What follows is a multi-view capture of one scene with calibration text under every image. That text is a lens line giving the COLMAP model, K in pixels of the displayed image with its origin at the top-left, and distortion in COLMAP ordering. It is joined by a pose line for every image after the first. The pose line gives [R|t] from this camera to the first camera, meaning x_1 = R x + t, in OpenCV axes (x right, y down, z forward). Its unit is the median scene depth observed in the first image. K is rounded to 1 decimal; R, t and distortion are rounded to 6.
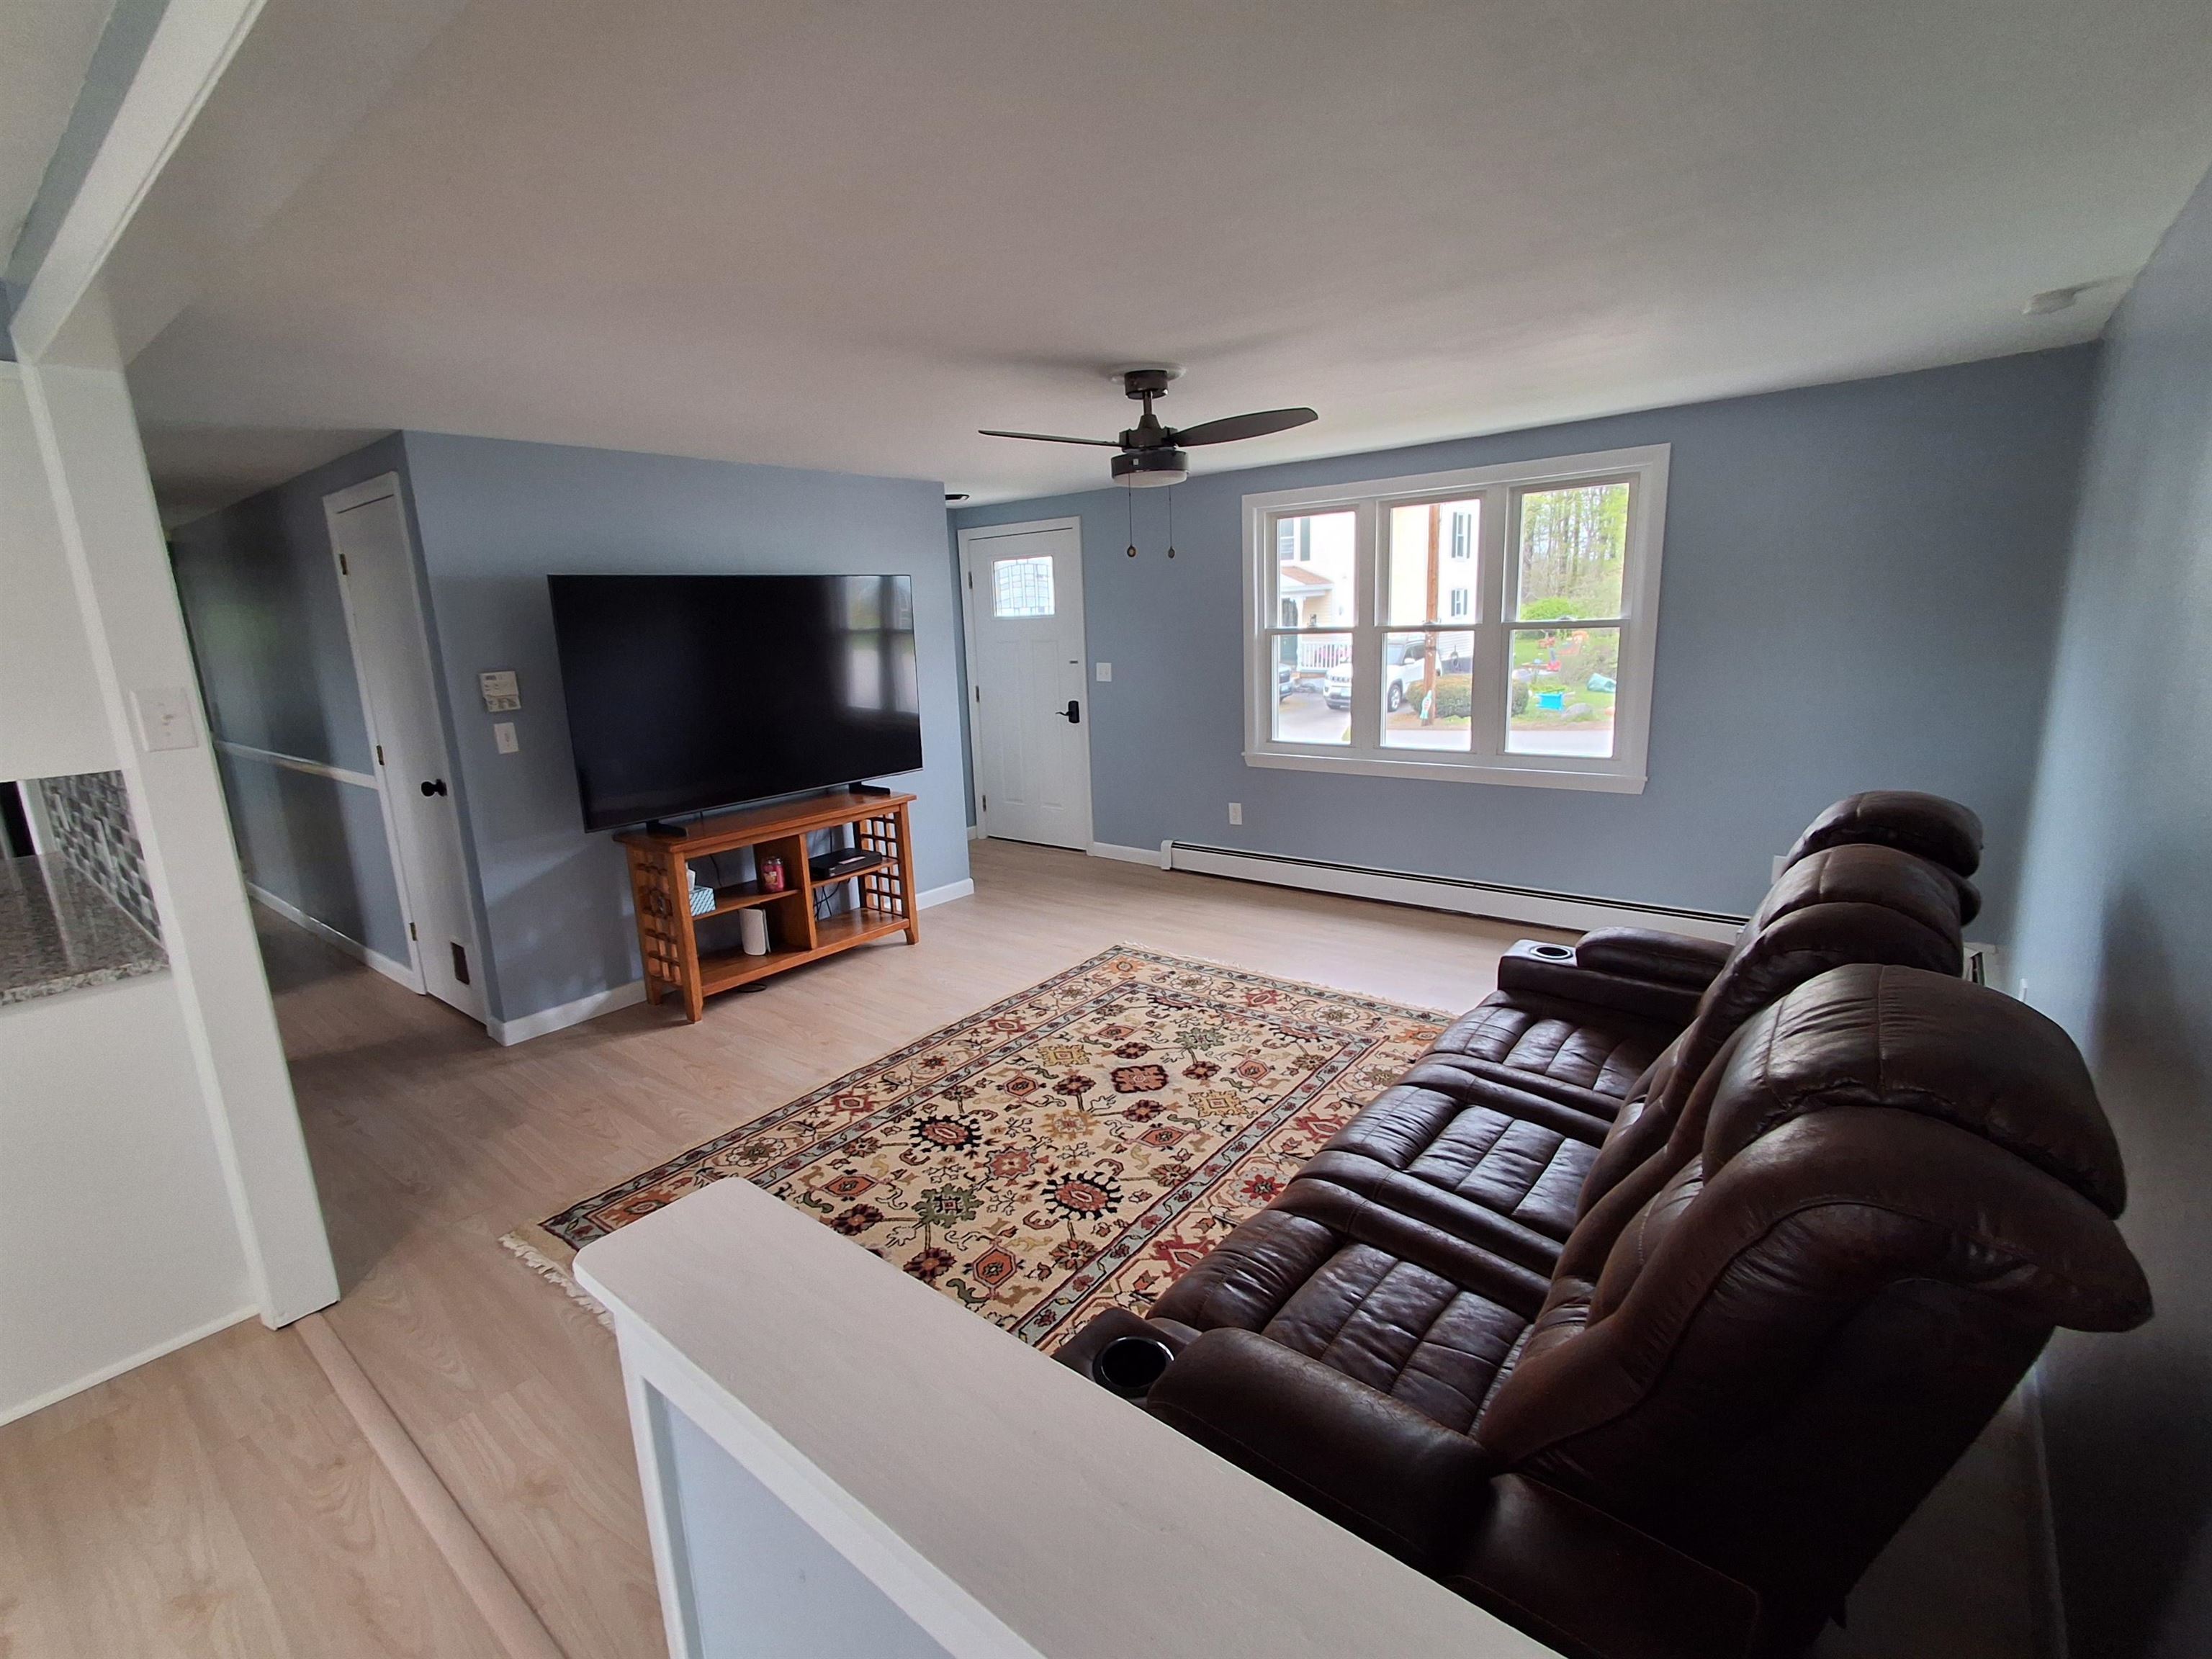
lens RADIAL K [[1003.9, 0, 1092.7], [0, 1003.9, 837.7], [0, 0, 1]] dist [-0.004183, -0.000717]
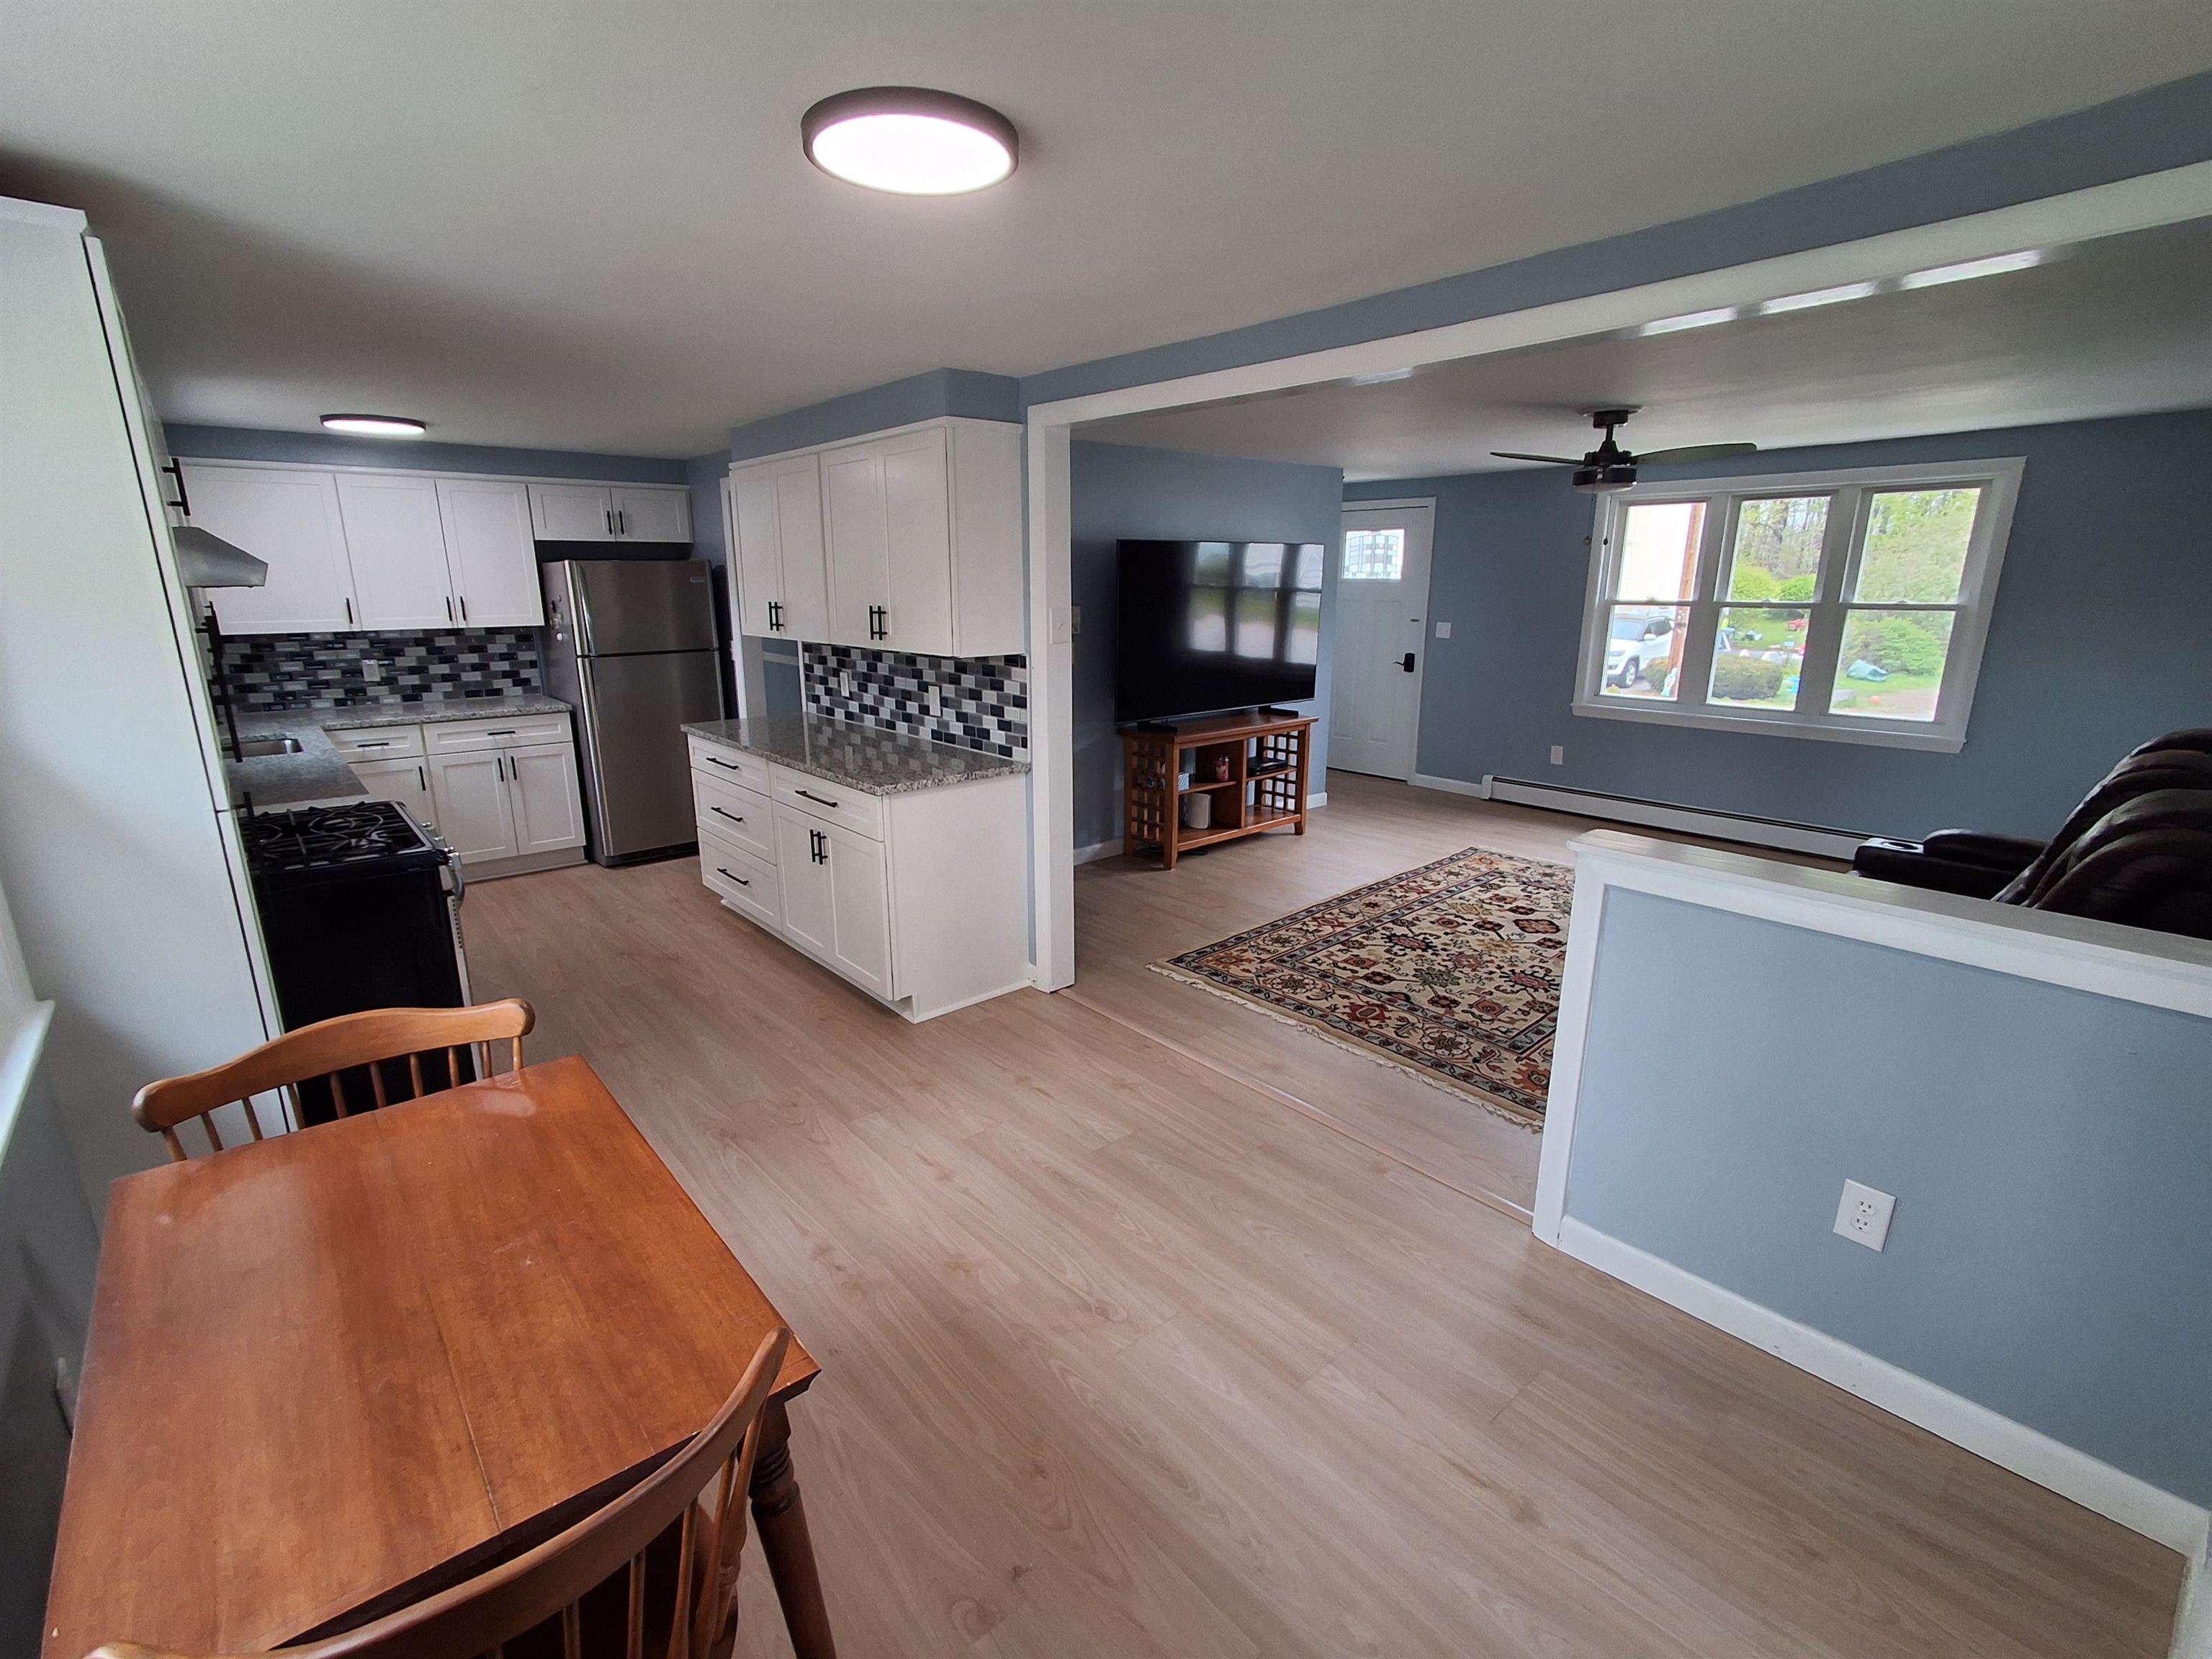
lens RADIAL K [[1000.2, 0, 1089.0], [0, 1000.2, 833.9], [0, 0, 1]] dist [-0.005073, 0.006920]
pose [[0.982973, 0.081675, -0.164600, -0.308605], [-0.075338, 0.996169, 0.044391, 0.090223], [0.167595, -0.031235, 0.985361, -0.402826]]
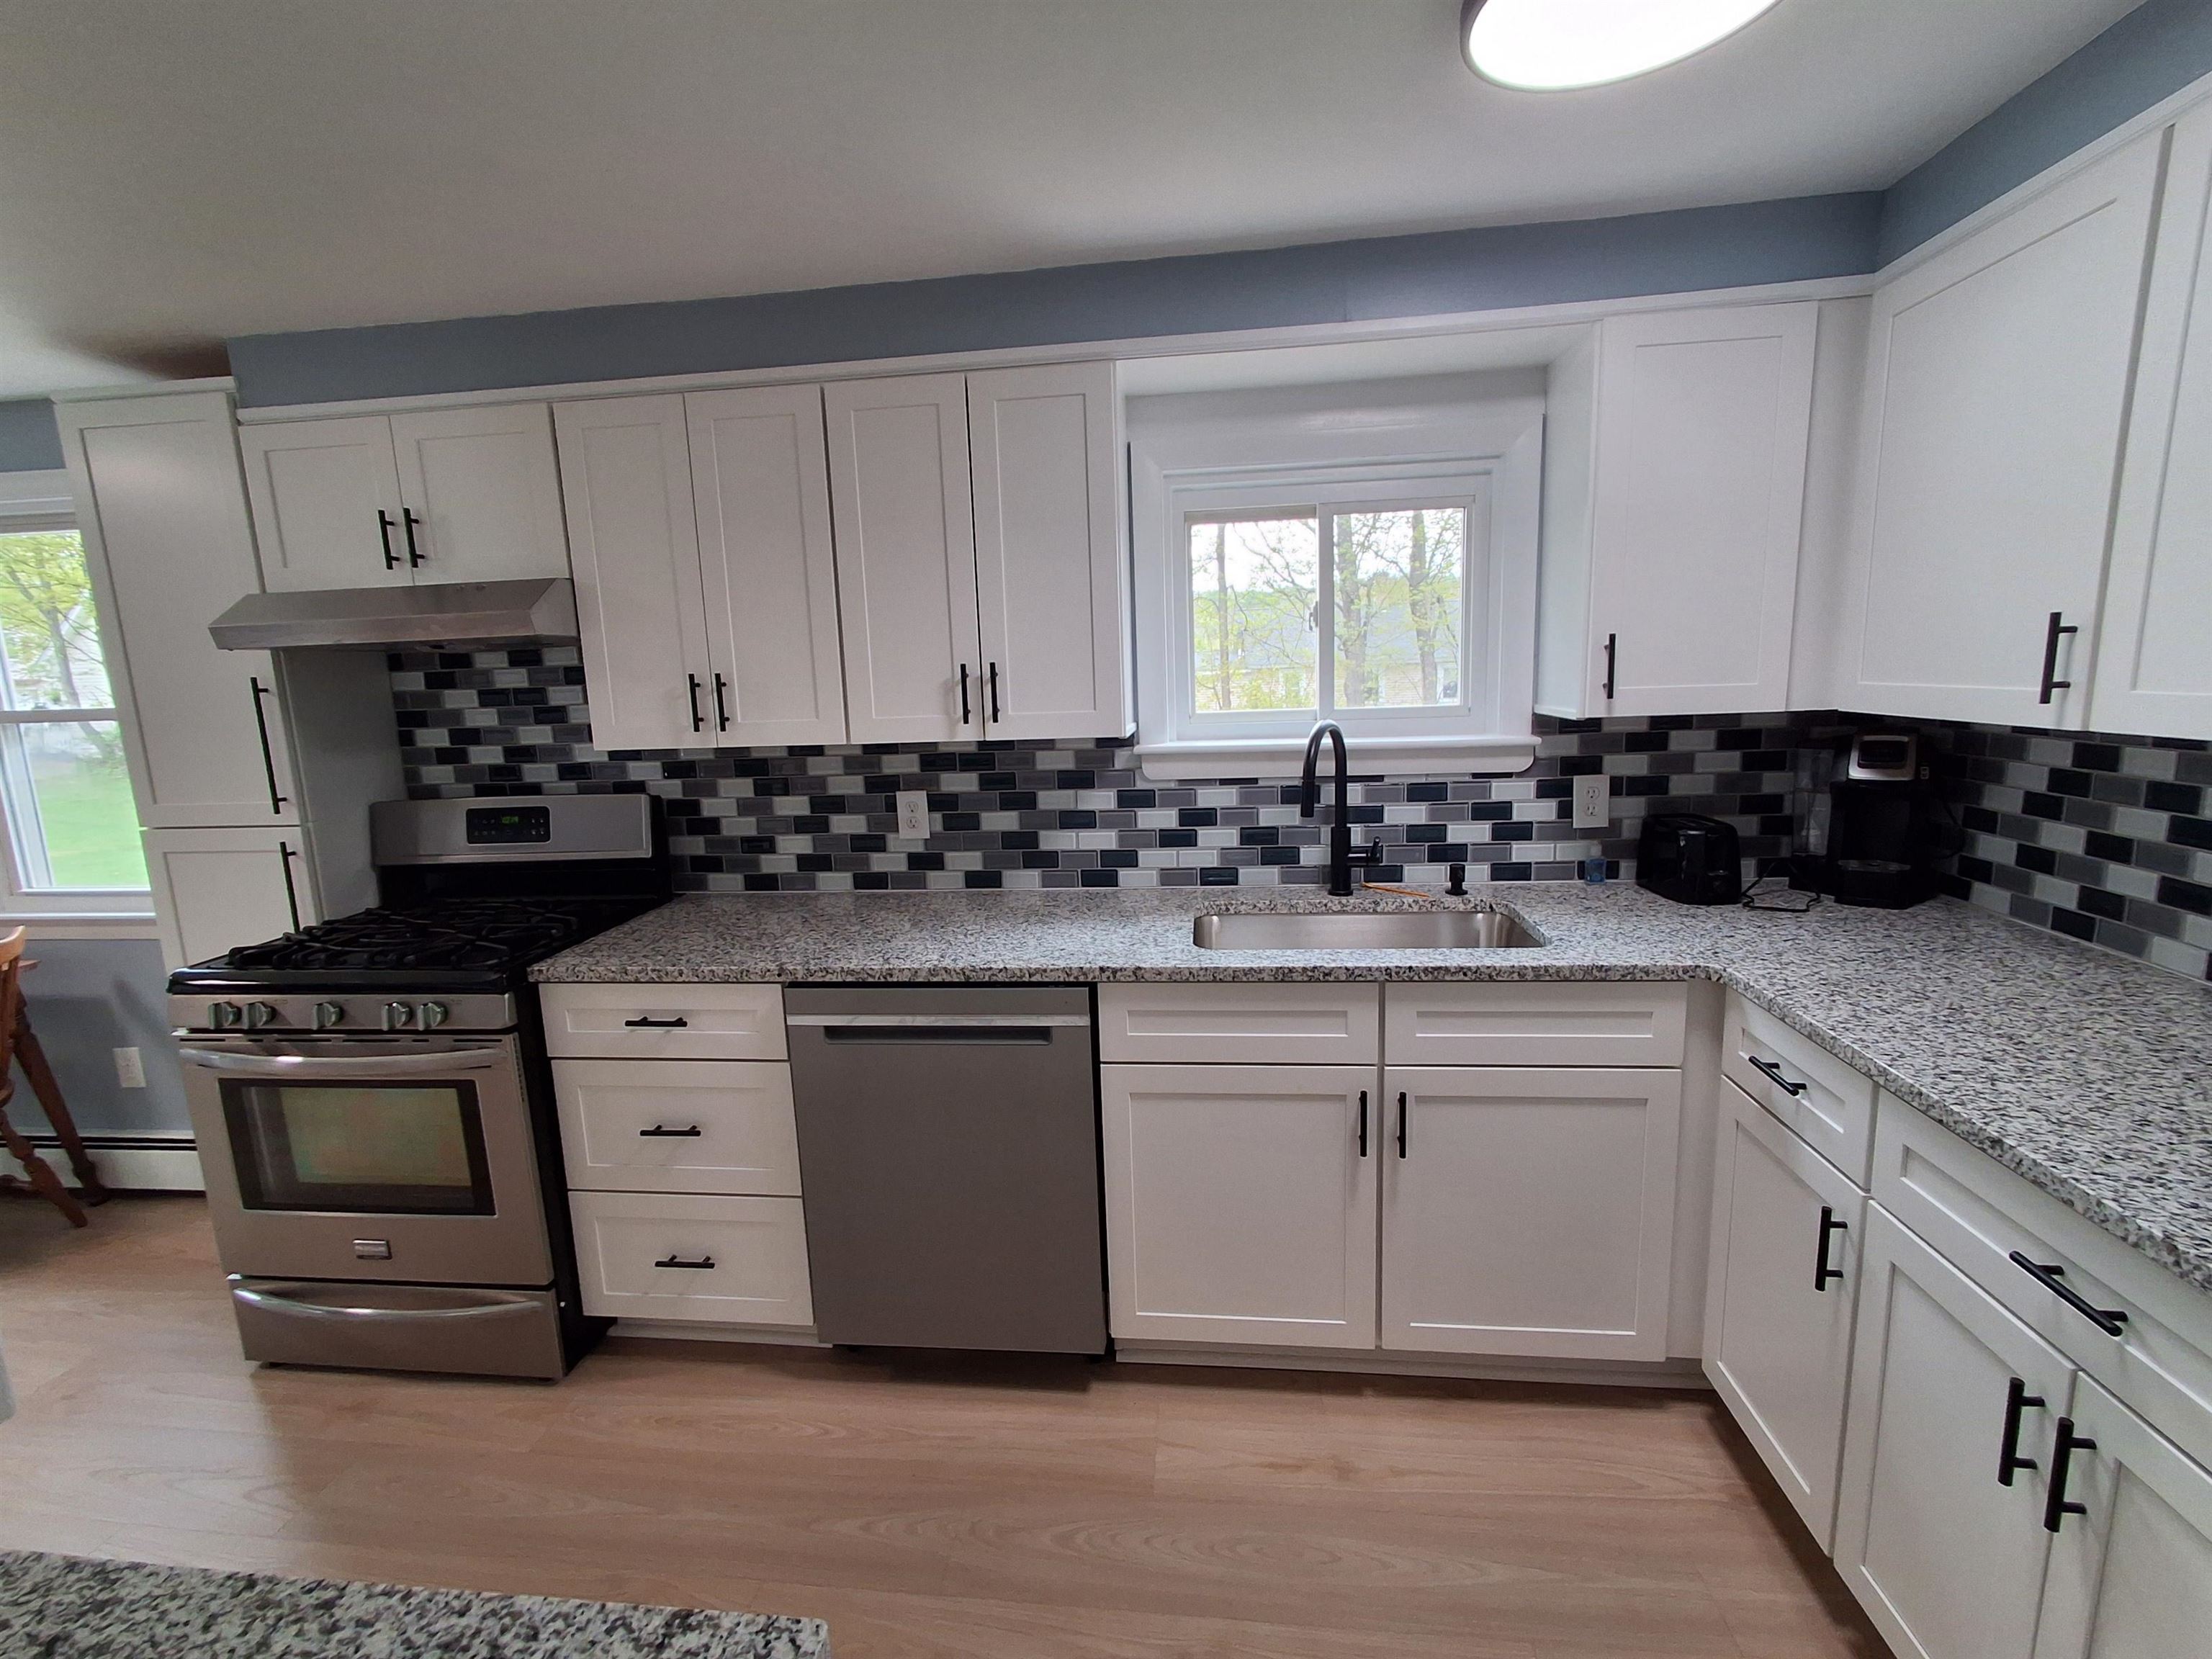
lens RADIAL K [[1003.9, 0, 1092.7], [0, 1003.9, 837.7], [0, 0, 1]] dist [-0.004183, -0.000717]
pose [[-0.843118, 0.162354, -0.512634, -1.019941], [-0.045653, 0.928277, 0.369076, -0.132103], [0.535788, 0.334578, -0.775235, 0.878855]]
